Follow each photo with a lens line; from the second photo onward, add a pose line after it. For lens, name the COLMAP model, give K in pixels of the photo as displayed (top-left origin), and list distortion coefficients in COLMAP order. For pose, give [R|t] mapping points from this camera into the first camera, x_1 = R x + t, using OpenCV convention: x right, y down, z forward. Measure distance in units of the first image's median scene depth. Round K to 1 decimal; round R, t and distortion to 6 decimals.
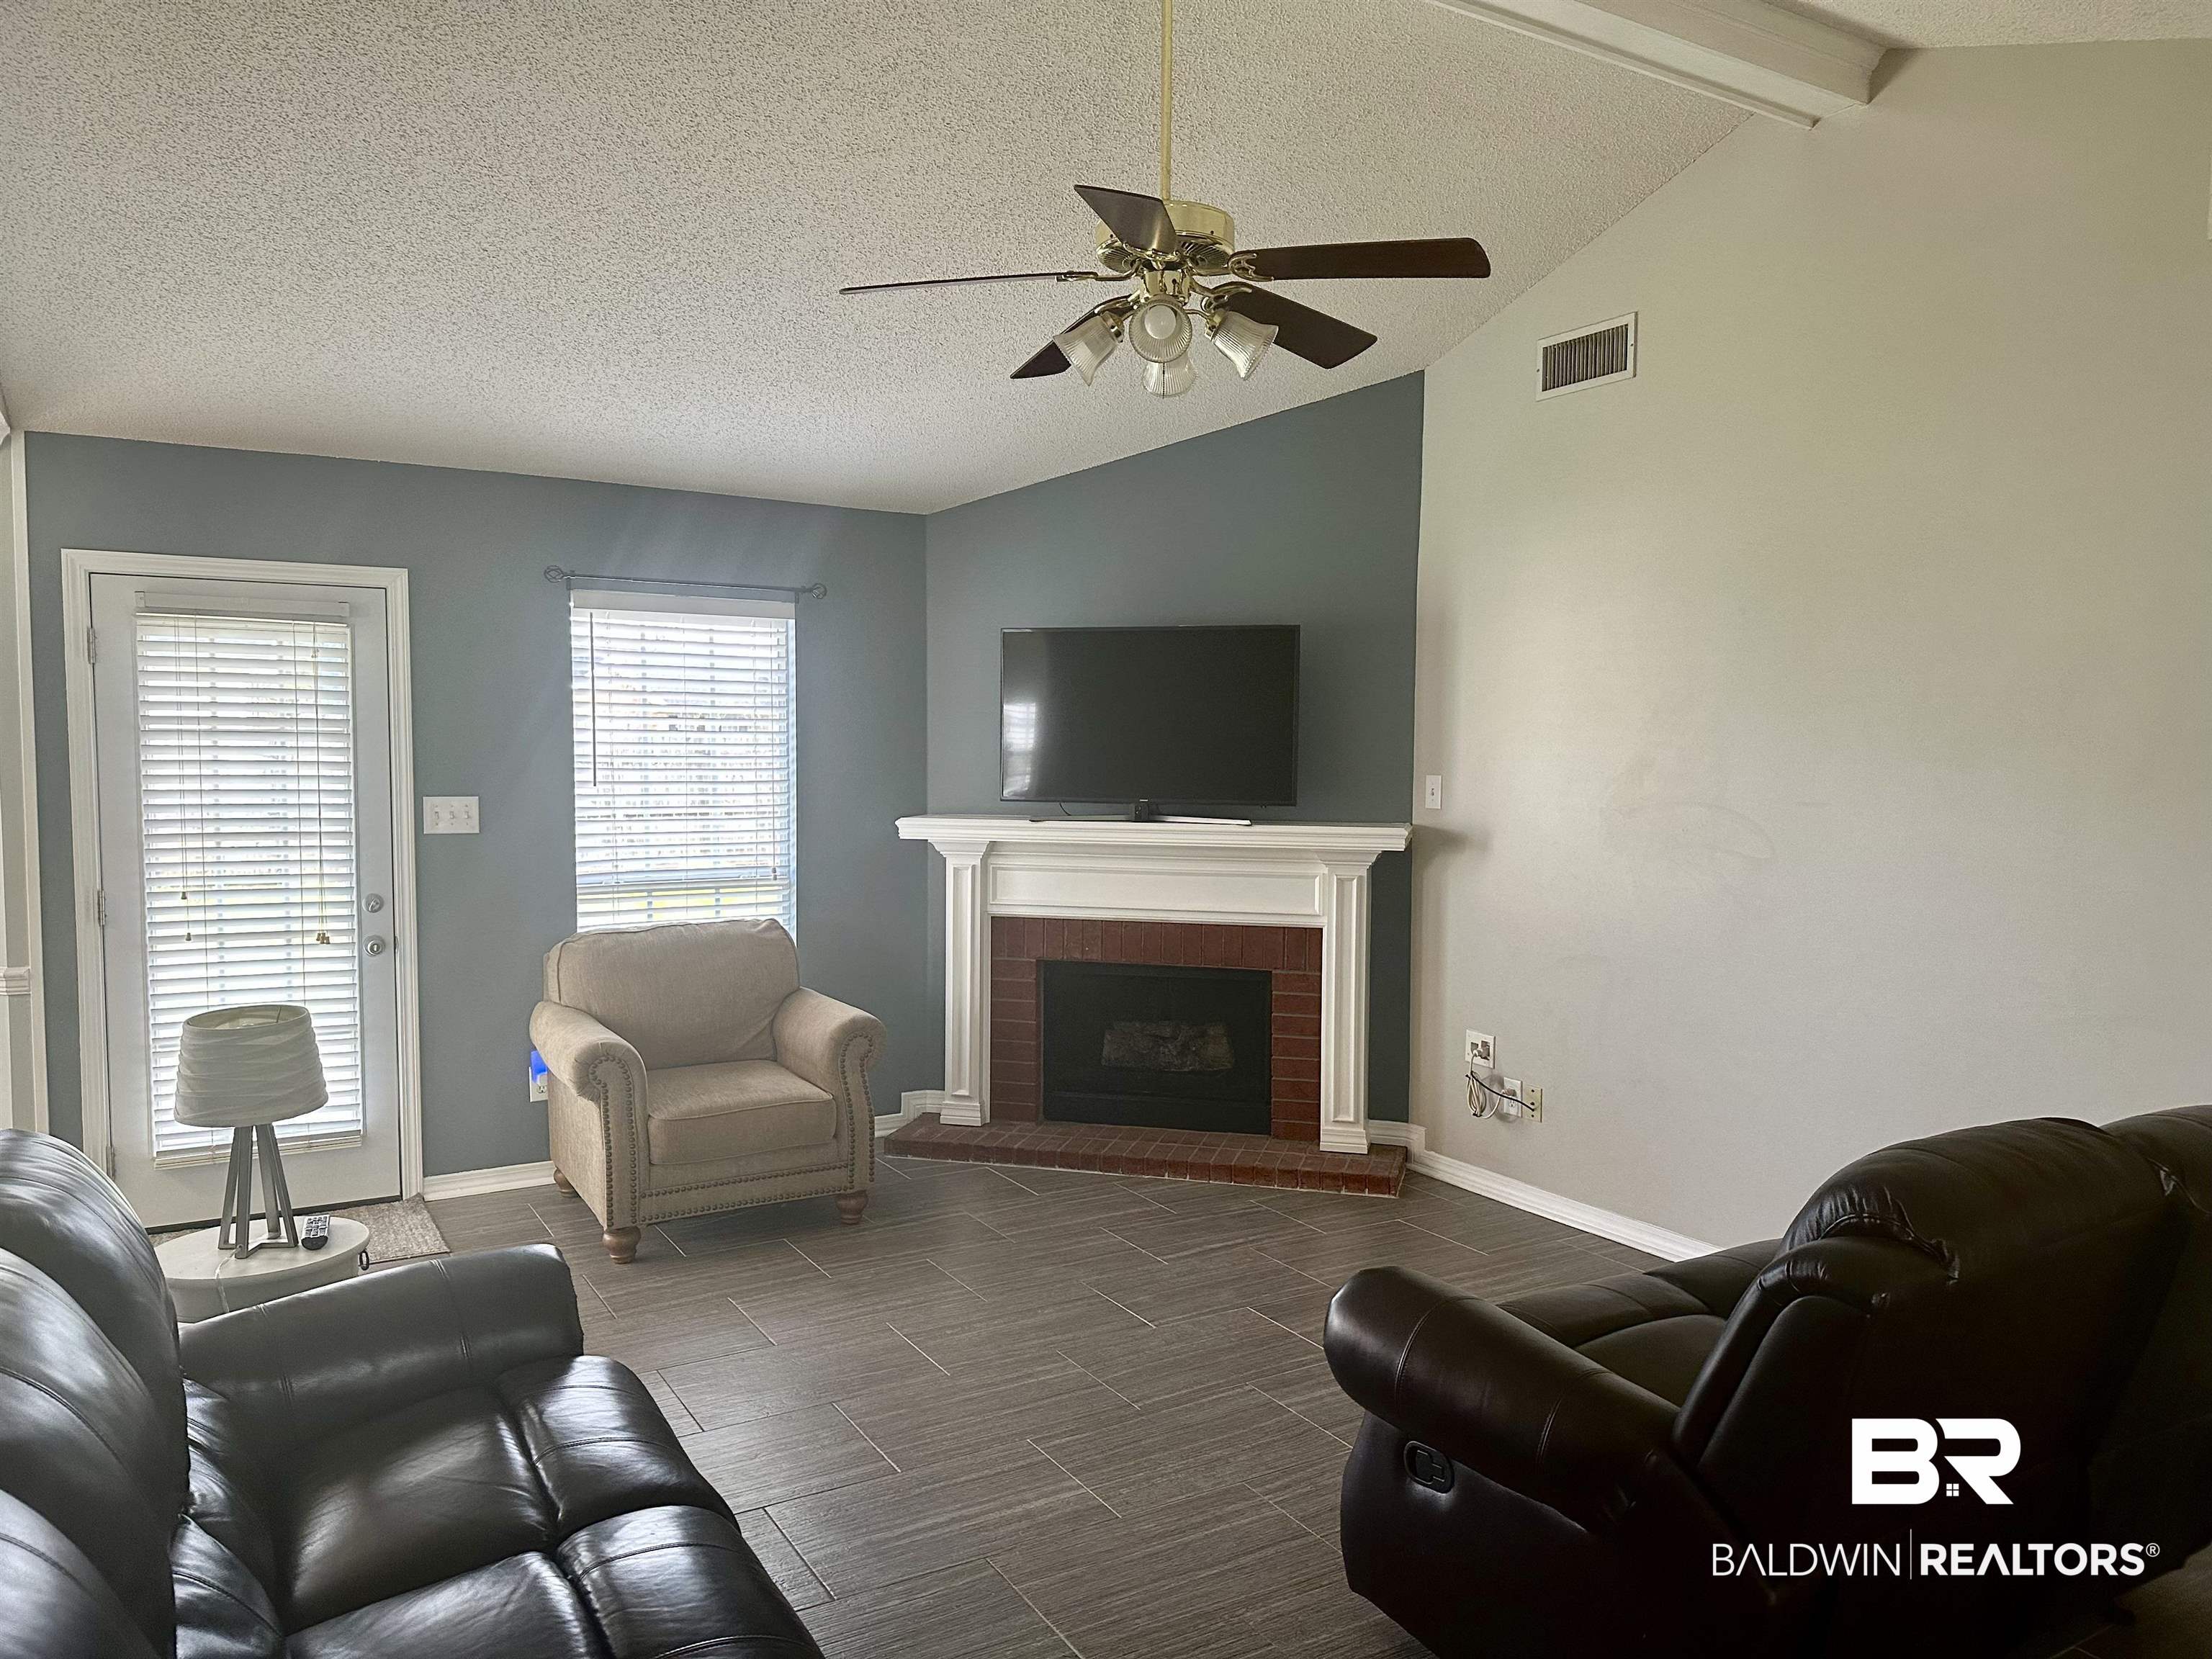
lens RADIAL K [[1548.2, 0, 1106.0], [0, 1548.2, 829.5], [0, 0, 1]] dist [0.053358, -0.124679]
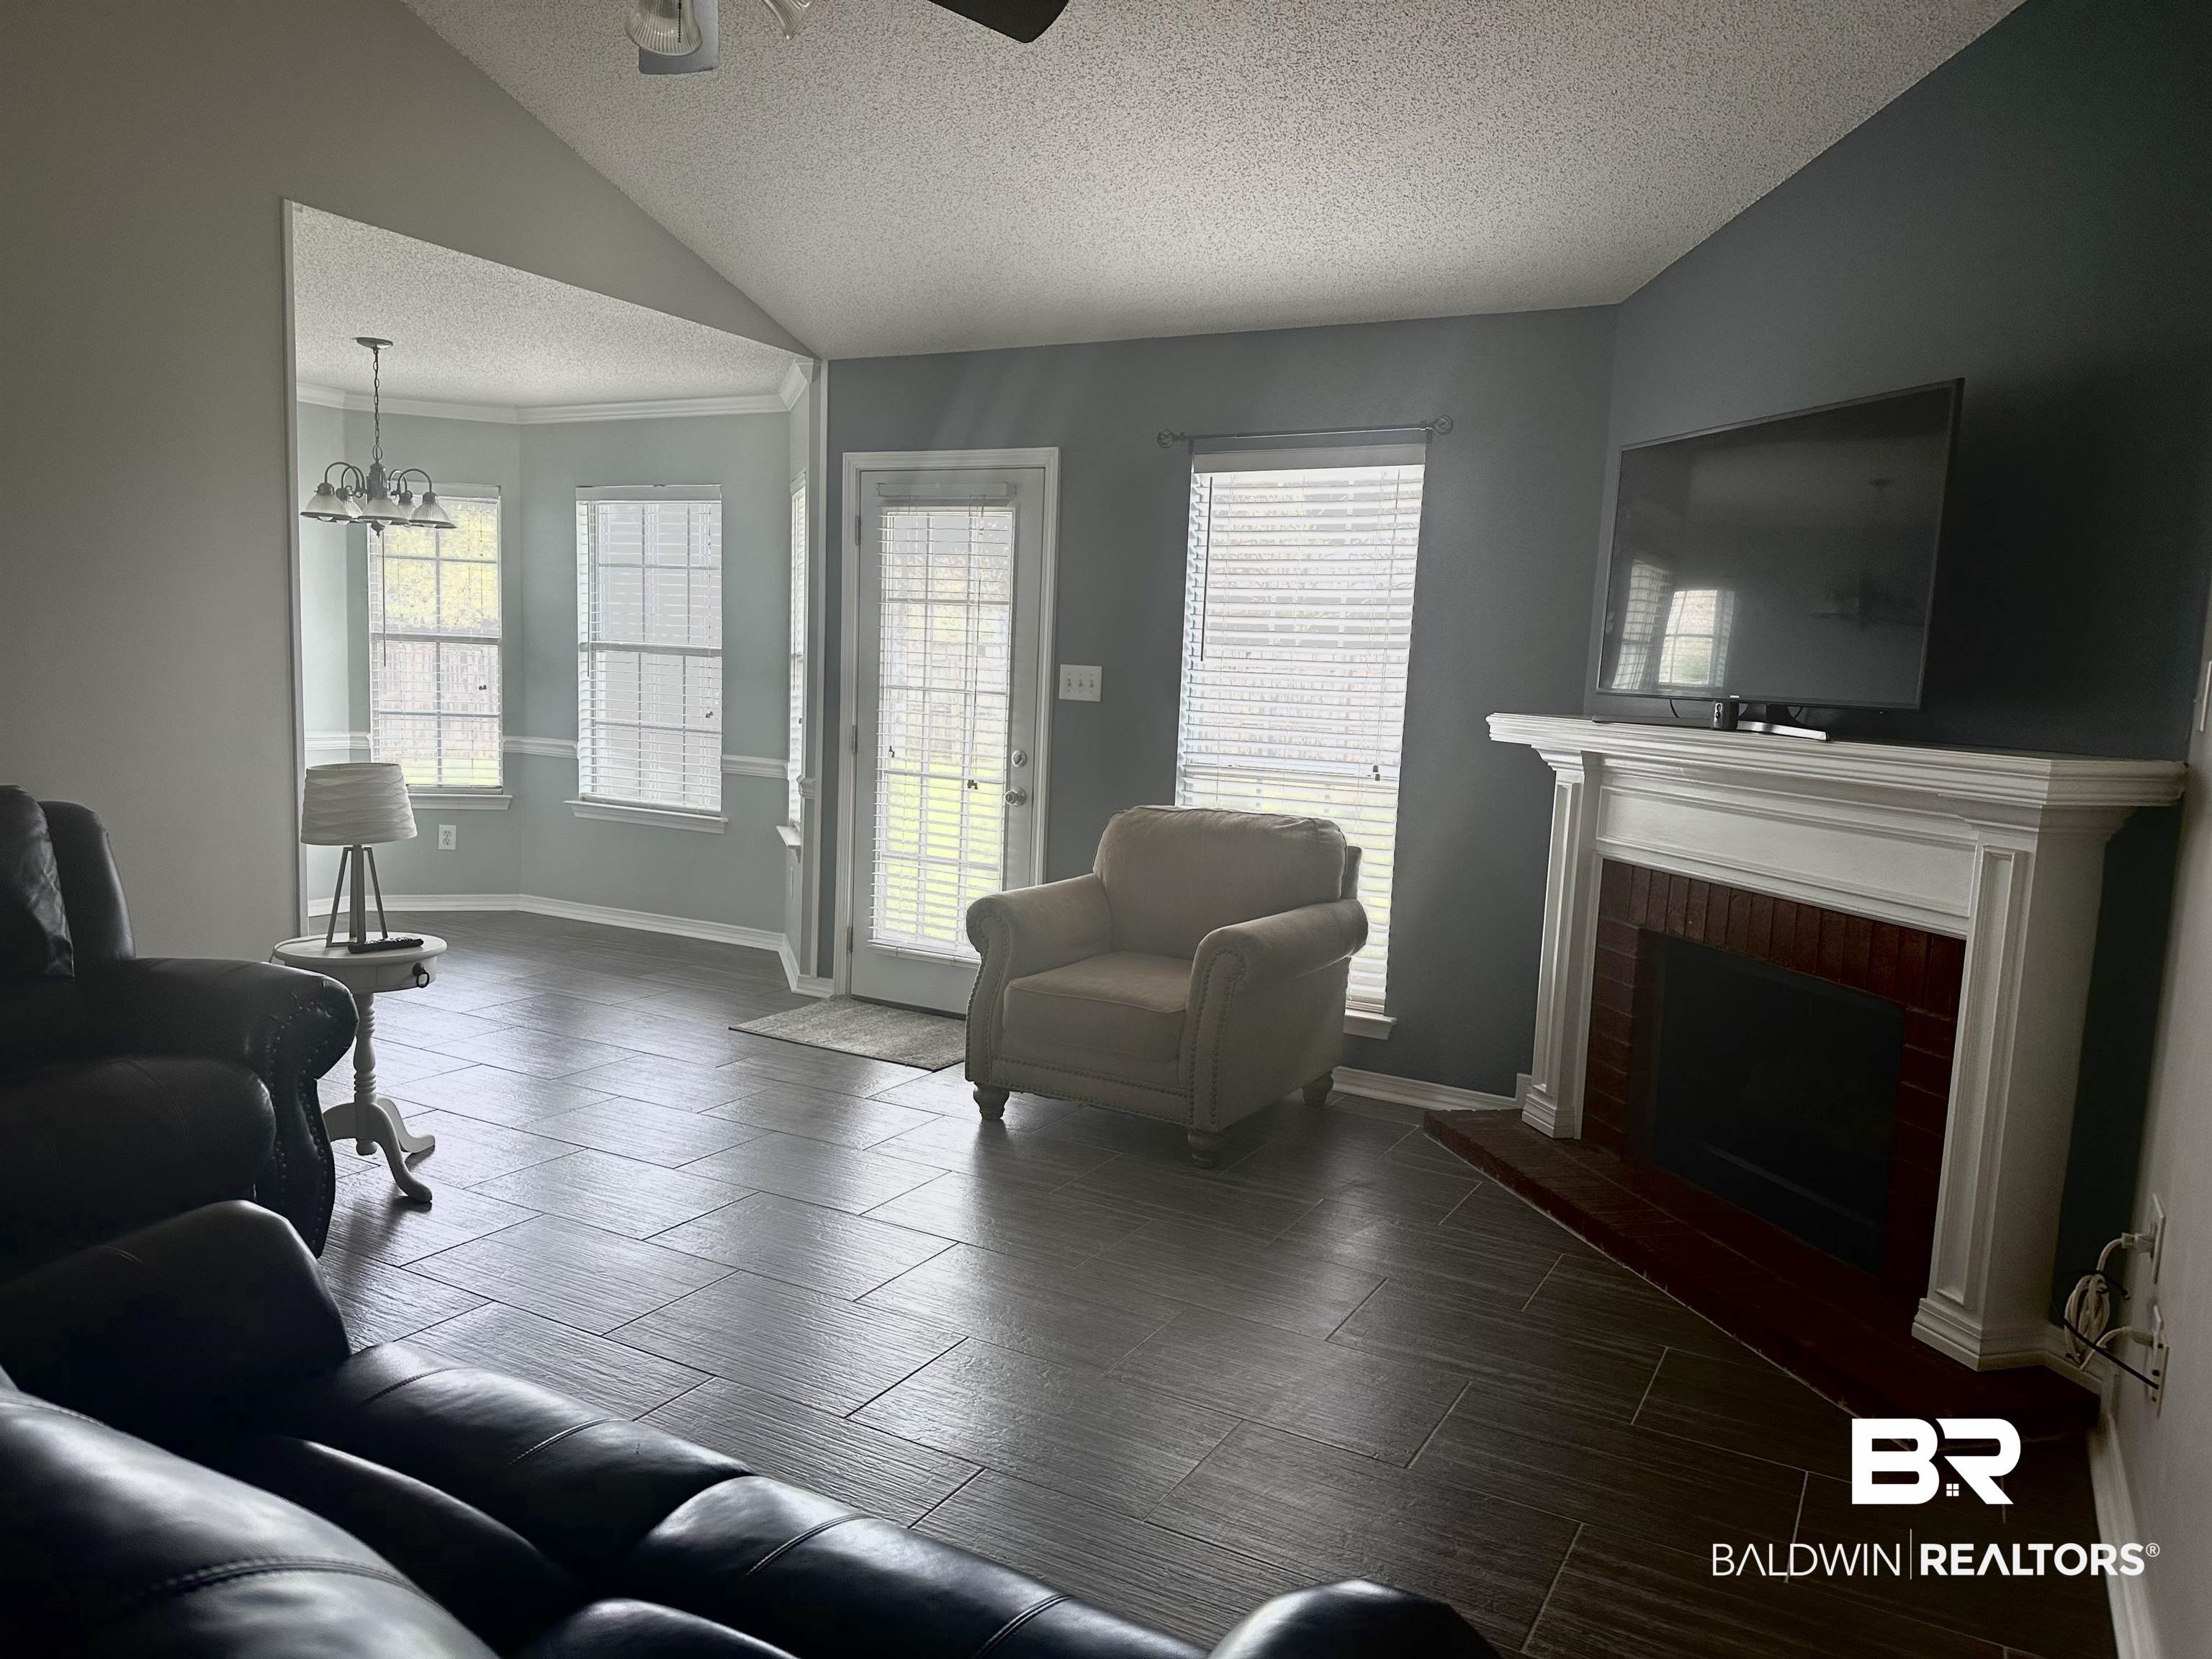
lens RADIAL K [[1556.0, 0, 1106.0], [0, 1556.0, 829.5], [0, 0, 1]] dist [0.004620, -0.005263]
pose [[0.481628, 0.104045, -0.870178, 0.490210], [-0.093116, 0.993382, 0.067238, 0.017165], [0.871415, 0.048643, 0.488129, 0.493354]]
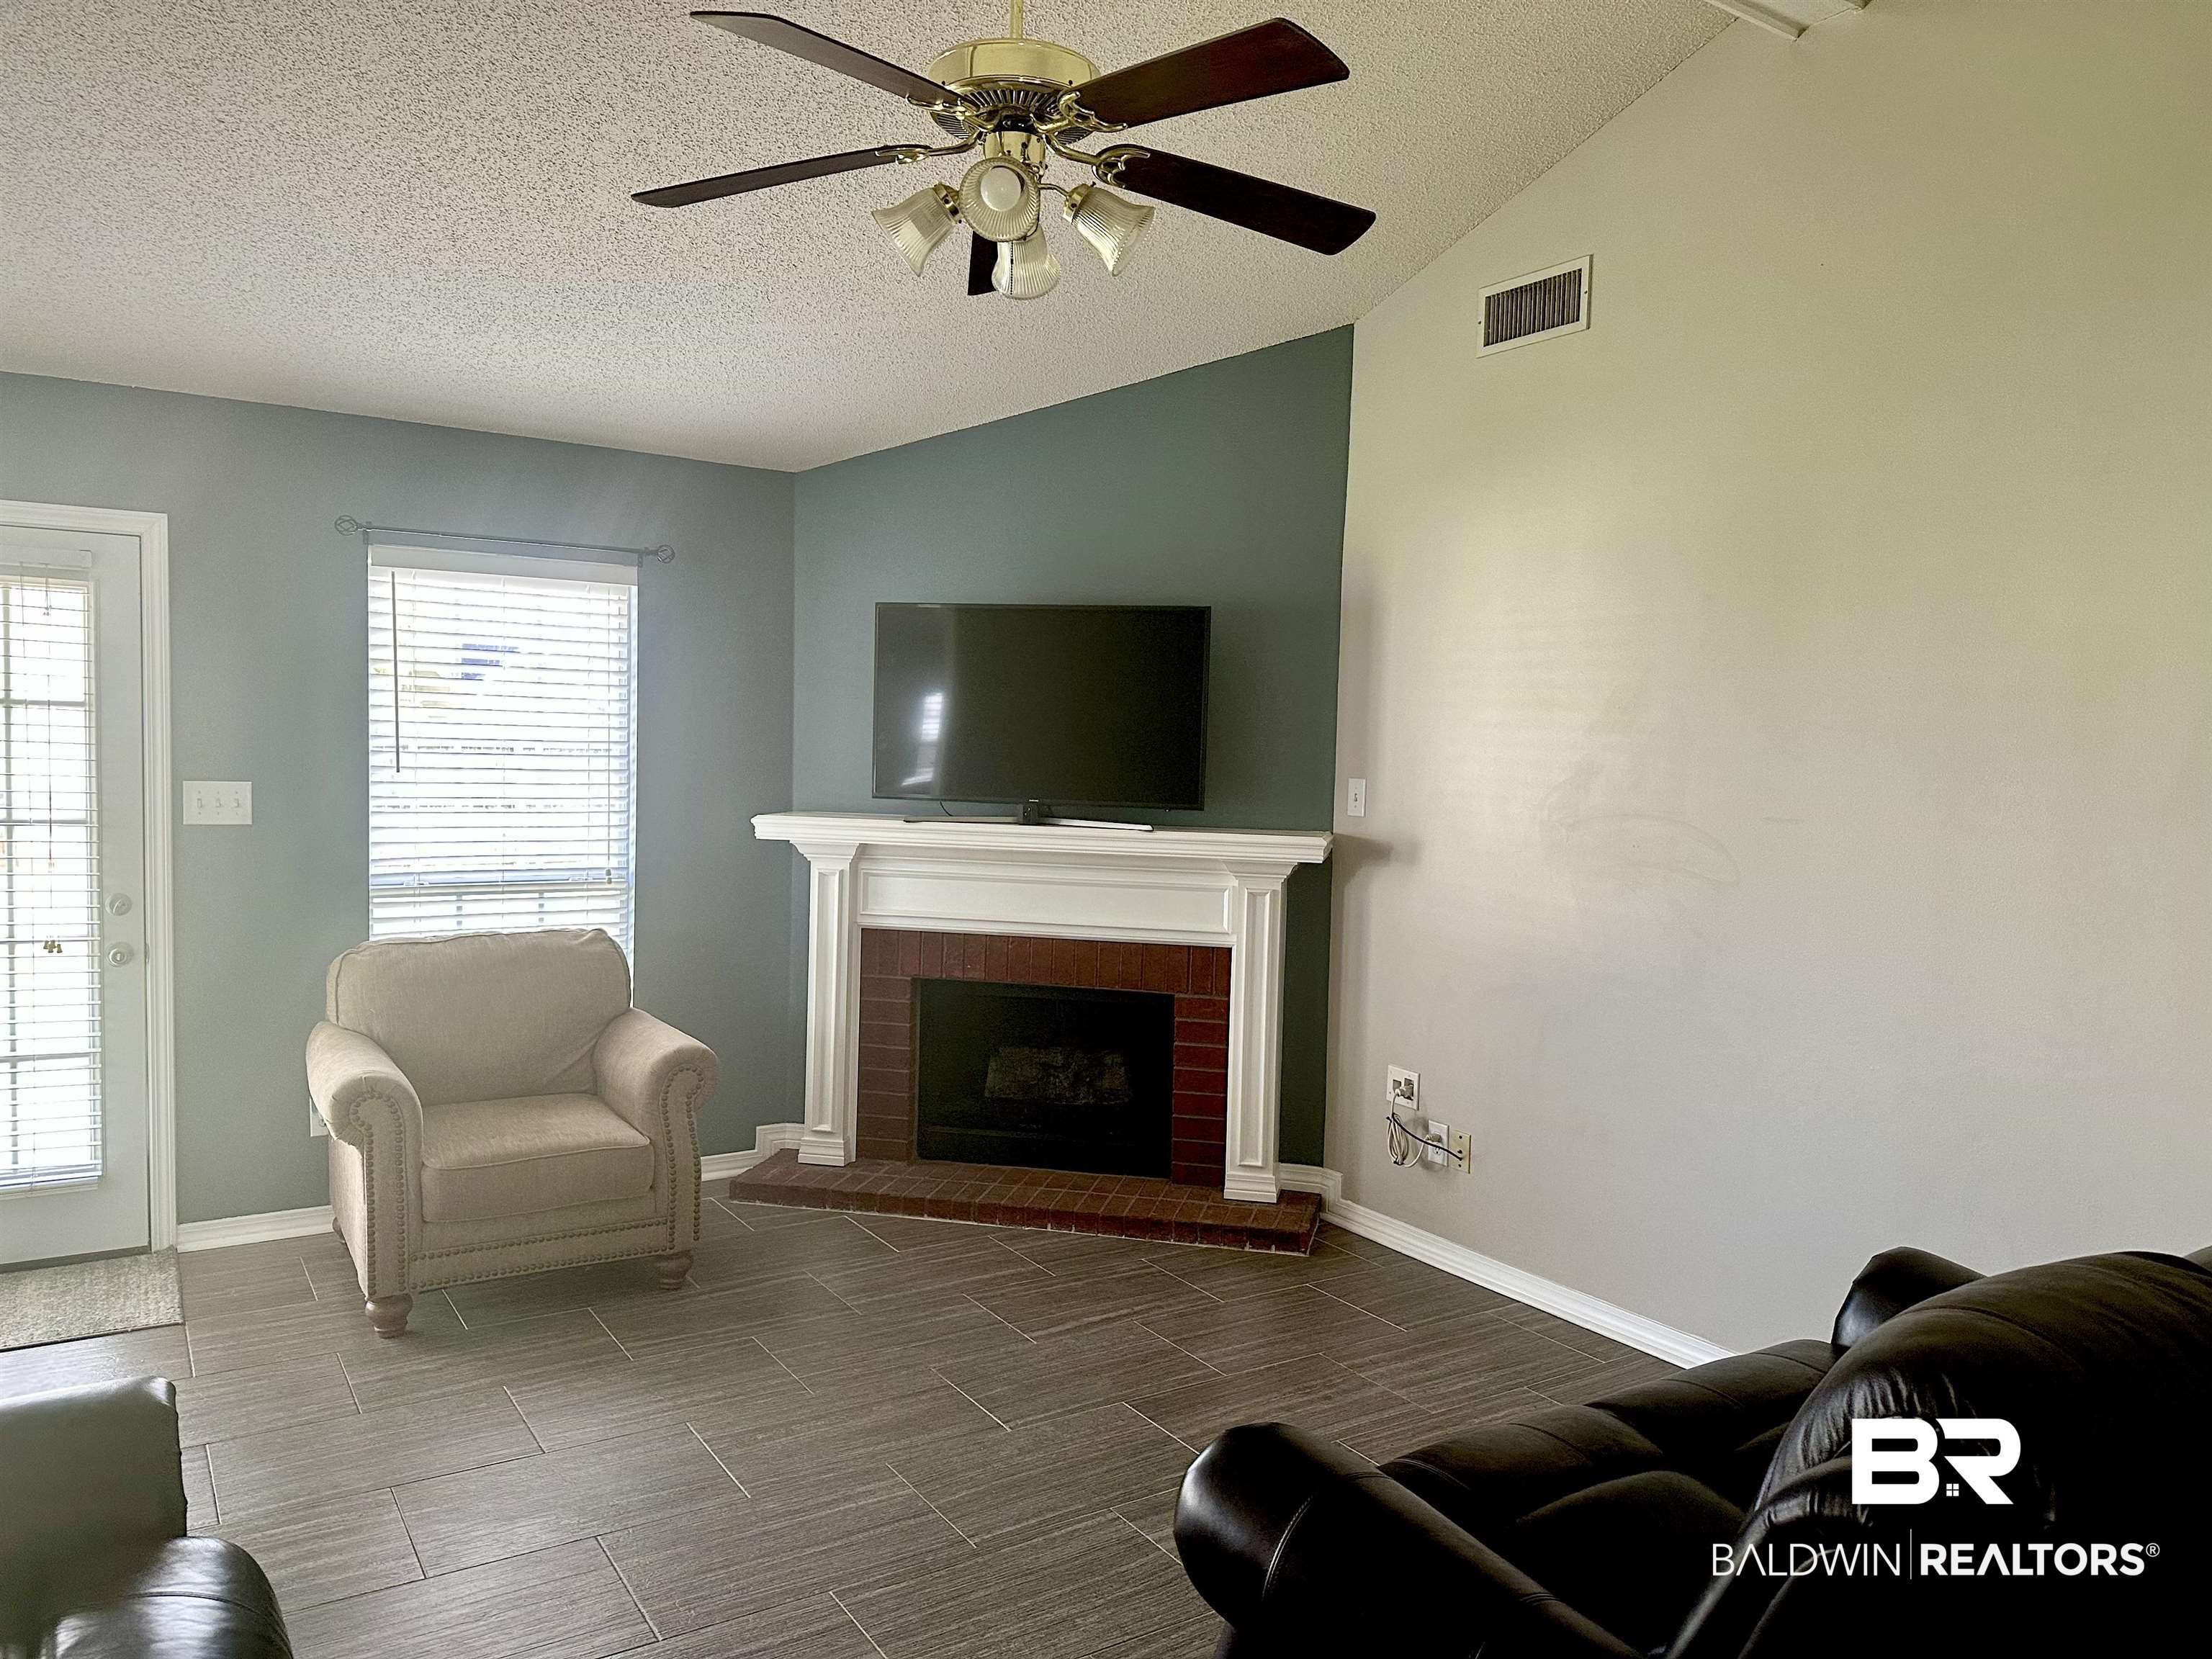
lens RADIAL K [[1524.6, 0, 1127.5], [0, 1524.6, 819.4], [0, 0, 1]] dist [0.003652, -0.028898]
pose [[0.998722, 0.018239, 0.047126, 0.039214], [-0.018011, 0.999824, -0.005247, -0.004625], [-0.047214, 0.004392, 0.998875, 0.135536]]
